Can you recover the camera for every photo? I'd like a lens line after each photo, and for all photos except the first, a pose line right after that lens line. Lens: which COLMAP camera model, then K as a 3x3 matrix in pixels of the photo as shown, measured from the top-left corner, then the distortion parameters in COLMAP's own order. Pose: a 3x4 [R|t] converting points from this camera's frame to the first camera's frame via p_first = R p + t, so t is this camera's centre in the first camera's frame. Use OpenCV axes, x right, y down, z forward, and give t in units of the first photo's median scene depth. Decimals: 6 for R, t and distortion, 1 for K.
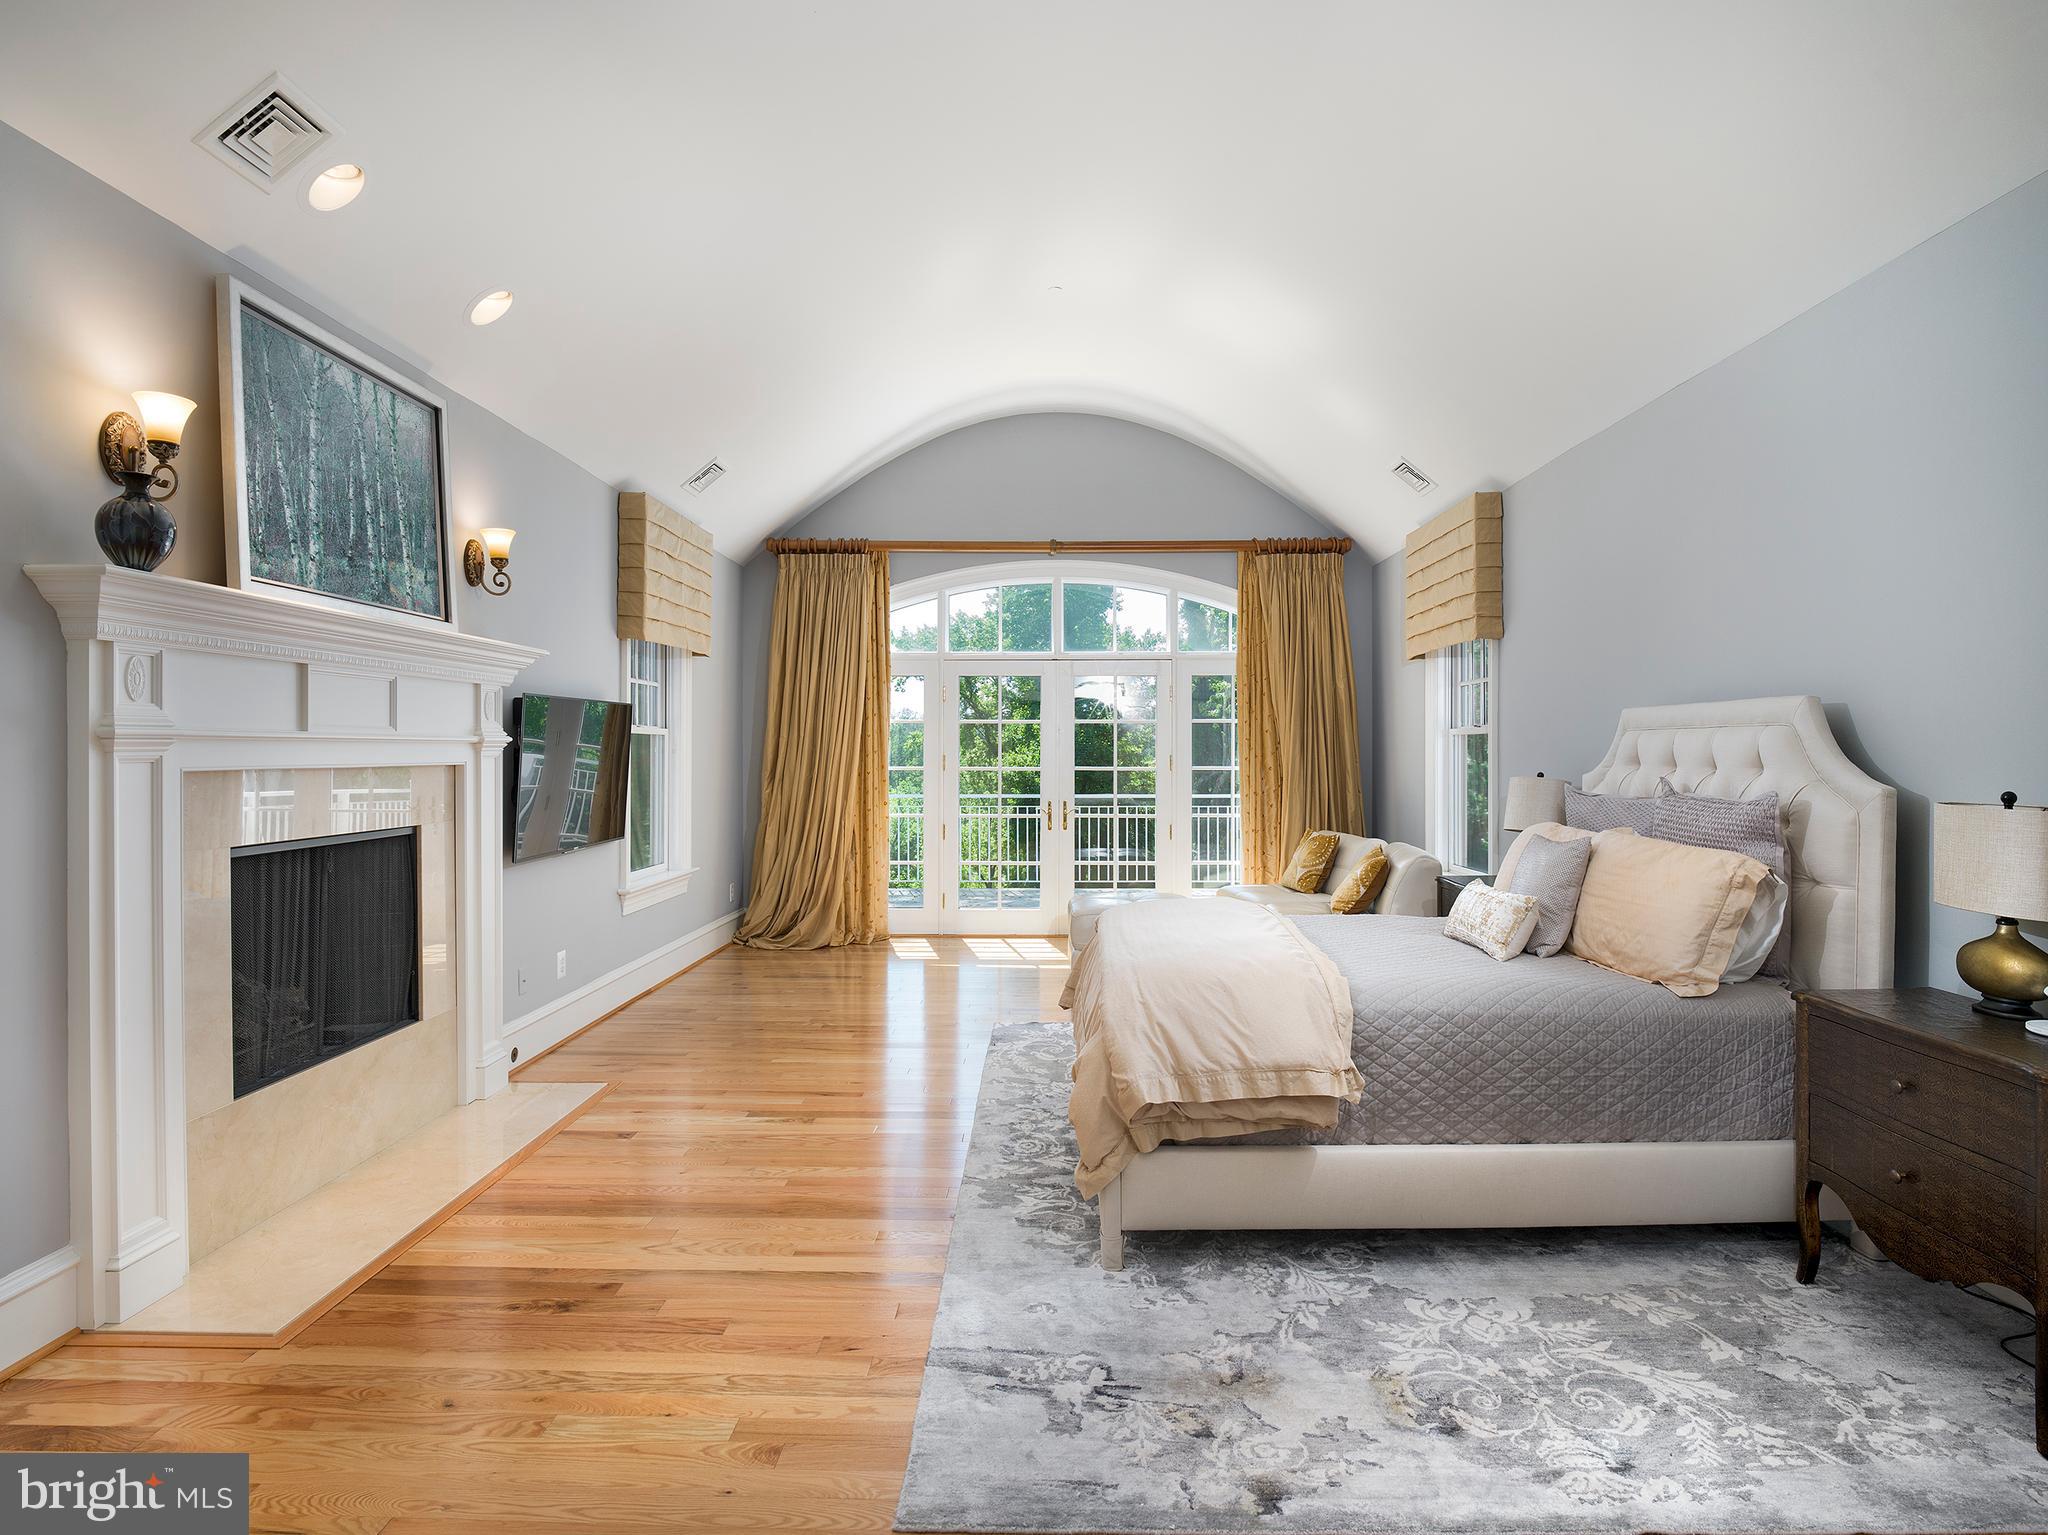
lens RADIAL K [[1032.4, 0, 995.4], [0, 1032.4, 759.7], [0, 0, 1]] dist [-0.015891, -0.002500]
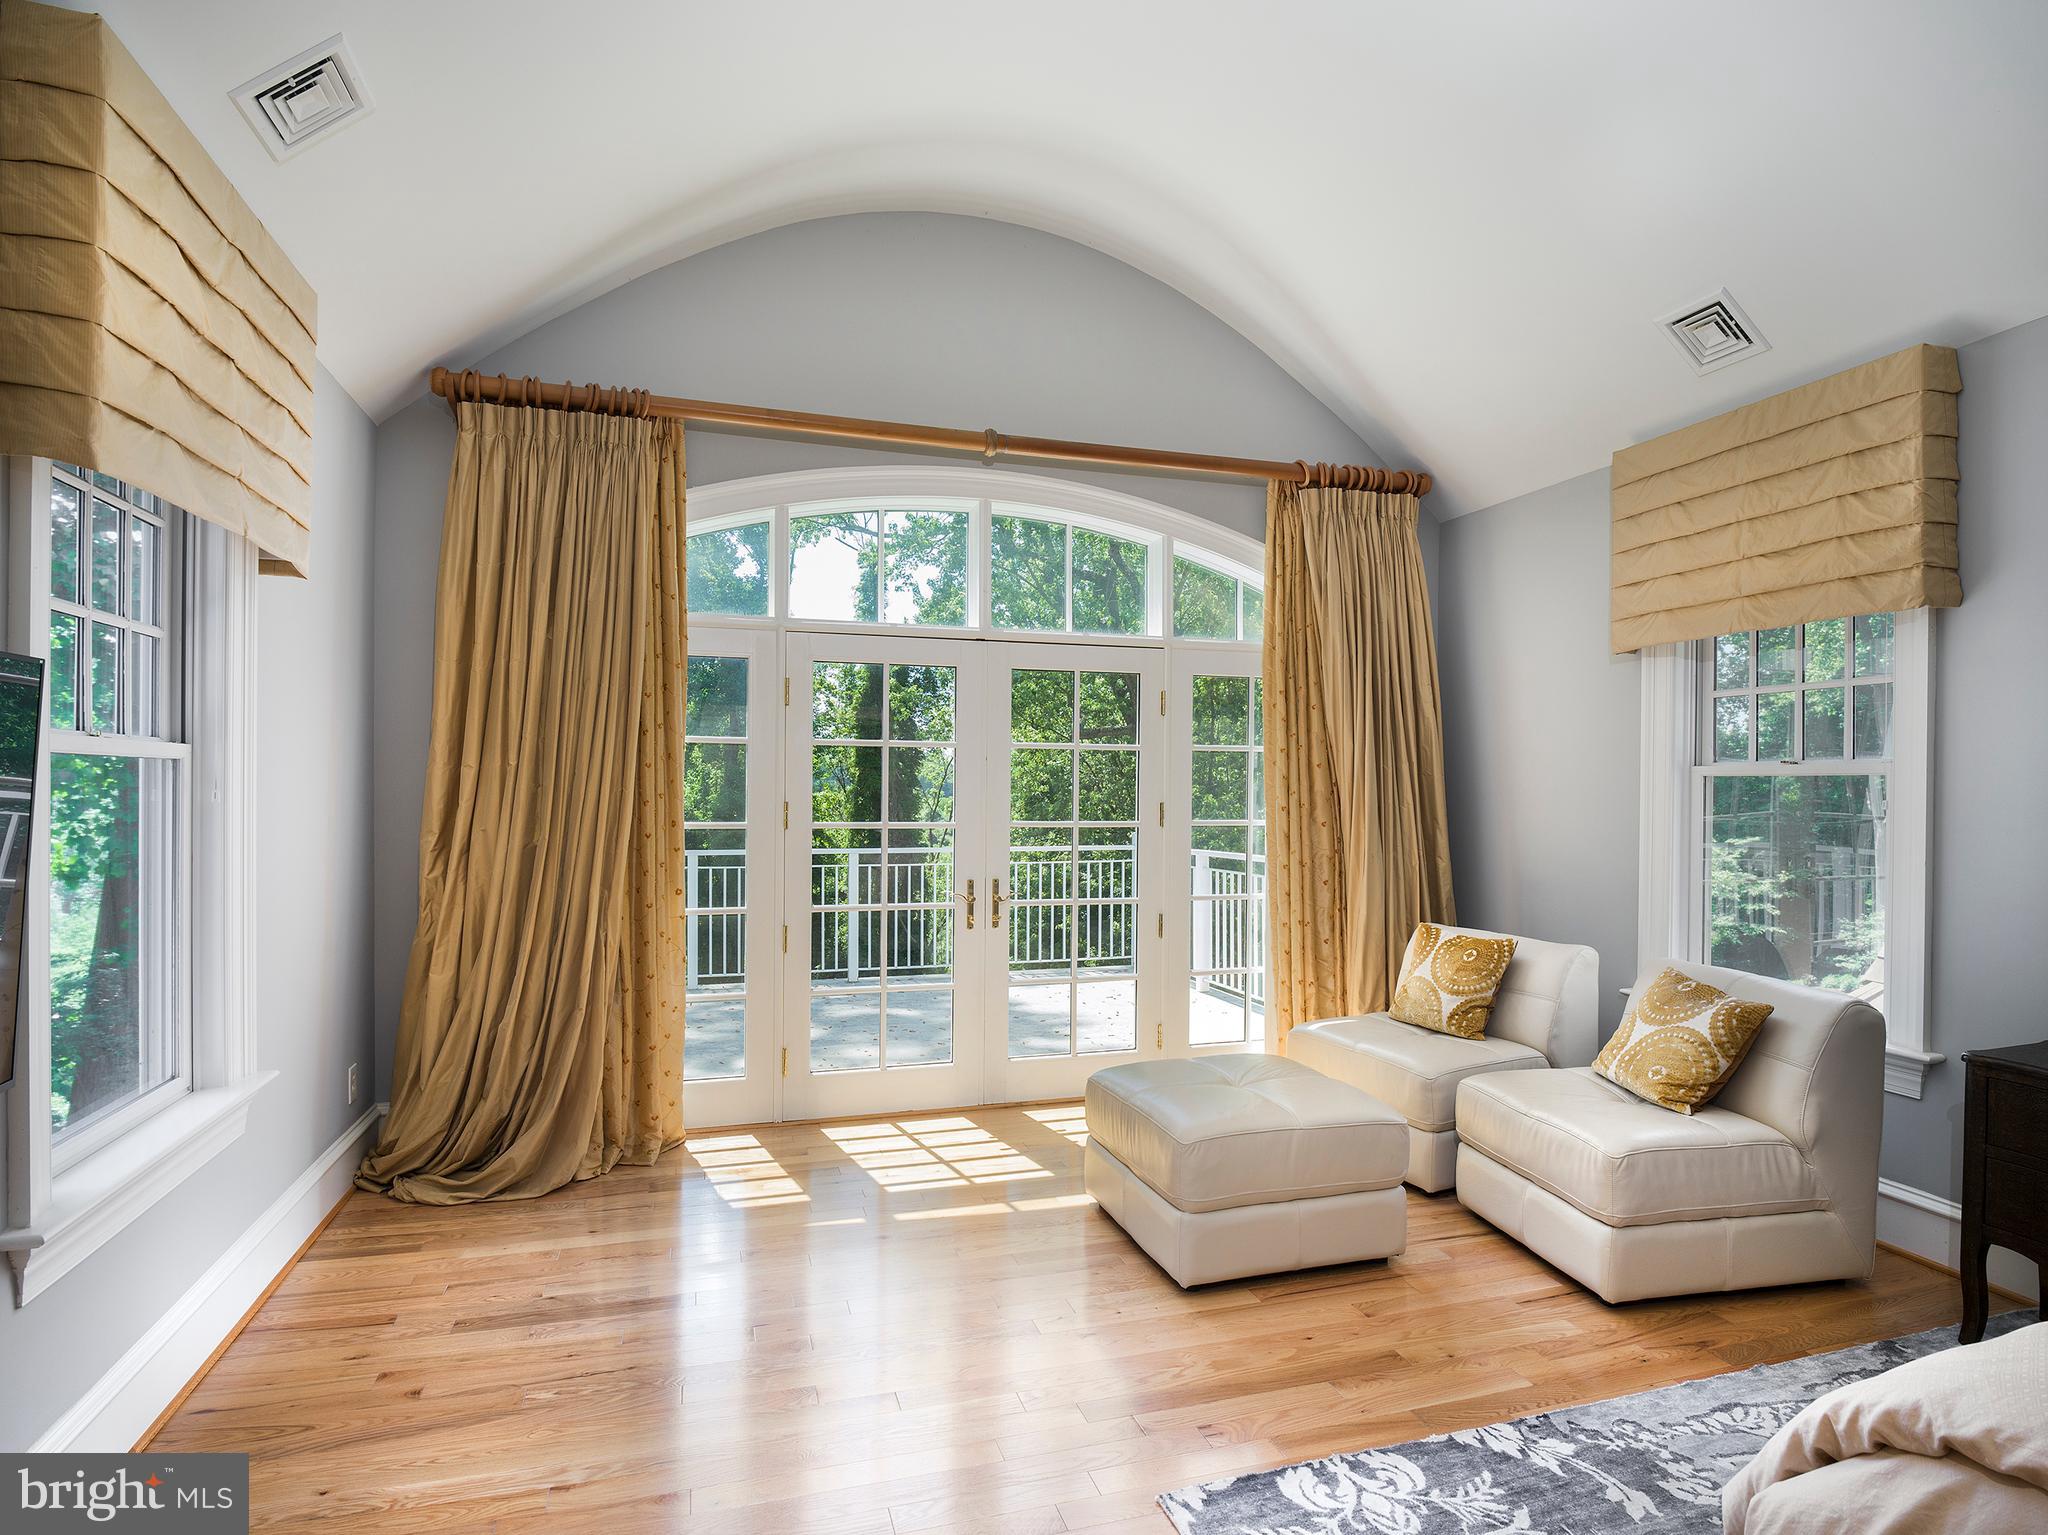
lens RADIAL K [[1115.9, 0, 1052.0], [0, 1115.9, 797.5], [0, 0, 1]] dist [0.003502, -0.015471]
pose [[0.943620, 0.001963, 0.331025, -0.128439], [-0.003881, 0.999979, 0.005134, -0.011250], [-0.331008, -0.006130, 0.943608, 0.430485]]
